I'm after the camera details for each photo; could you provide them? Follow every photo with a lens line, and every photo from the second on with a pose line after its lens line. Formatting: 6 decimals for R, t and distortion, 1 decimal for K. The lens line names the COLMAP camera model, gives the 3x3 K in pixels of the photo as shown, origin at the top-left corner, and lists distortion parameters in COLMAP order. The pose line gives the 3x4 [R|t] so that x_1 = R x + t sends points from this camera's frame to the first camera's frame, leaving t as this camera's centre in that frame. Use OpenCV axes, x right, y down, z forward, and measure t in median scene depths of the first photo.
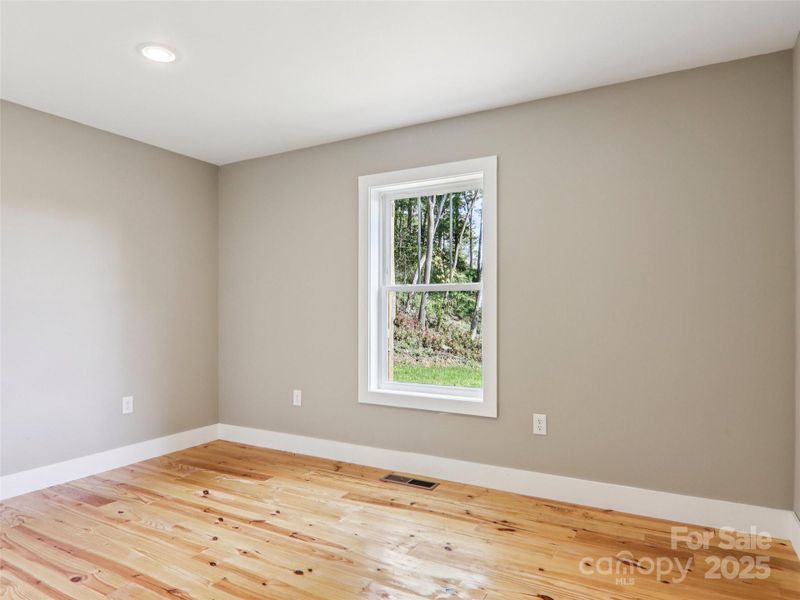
lens RADIAL K [[505.6, 0, 399.5], [0, 505.6, 304.9], [0, 0, 1]] dist [0.006758, -0.006873]
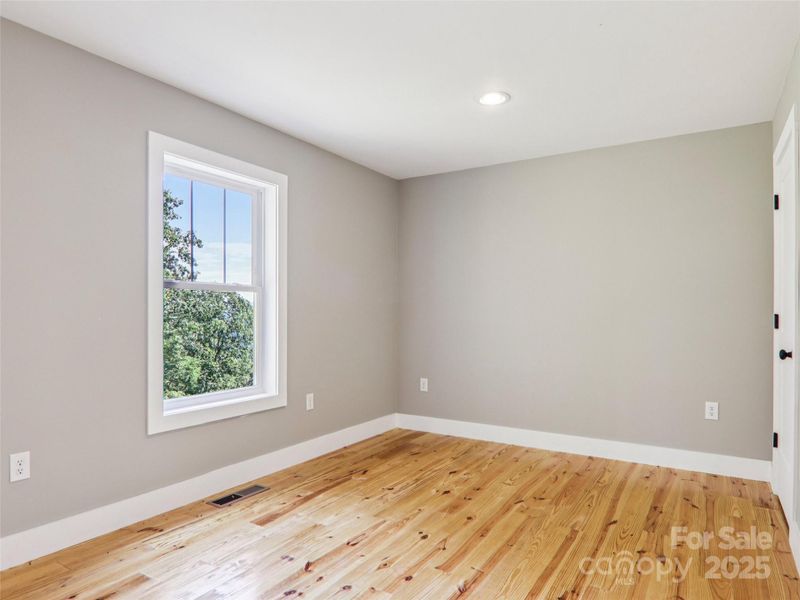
lens RADIAL K [[502.4, 0, 400.3], [0, 502.4, 314.4], [0, 0, 1]] dist [-0.011283, -0.002773]
pose [[0.040473, -0.003980, 0.999173, -0.948001], [-0.009607, 0.999944, 0.004372, 0.010080], [-0.999134, -0.009776, 0.040433, 0.714610]]
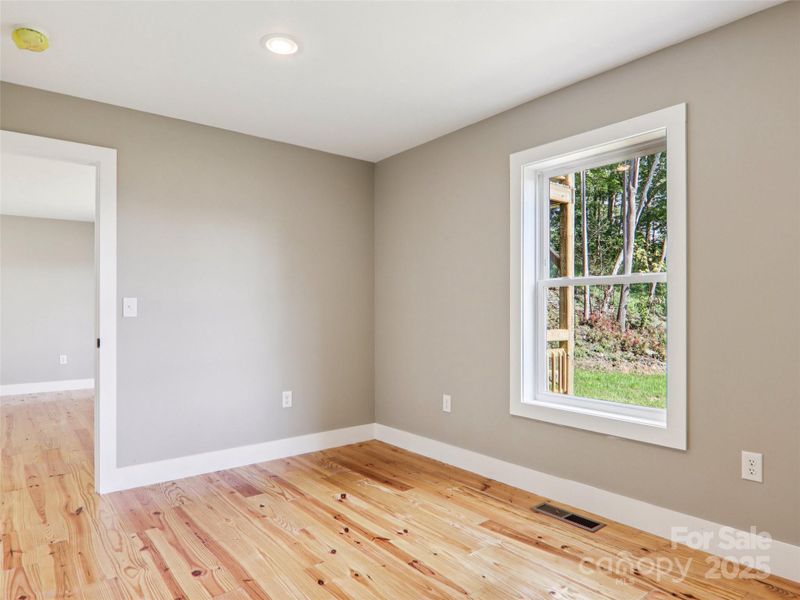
lens RADIAL K [[505.6, 0, 399.5], [0, 505.6, 304.9], [0, 0, 1]] dist [0.006758, -0.006873]
pose [[0.928133, -0.003125, -0.372237, 0.079668], [0.003553, 0.999994, 0.000466, 0.004382], [0.372233, -0.001755, 0.928138, 0.144299]]
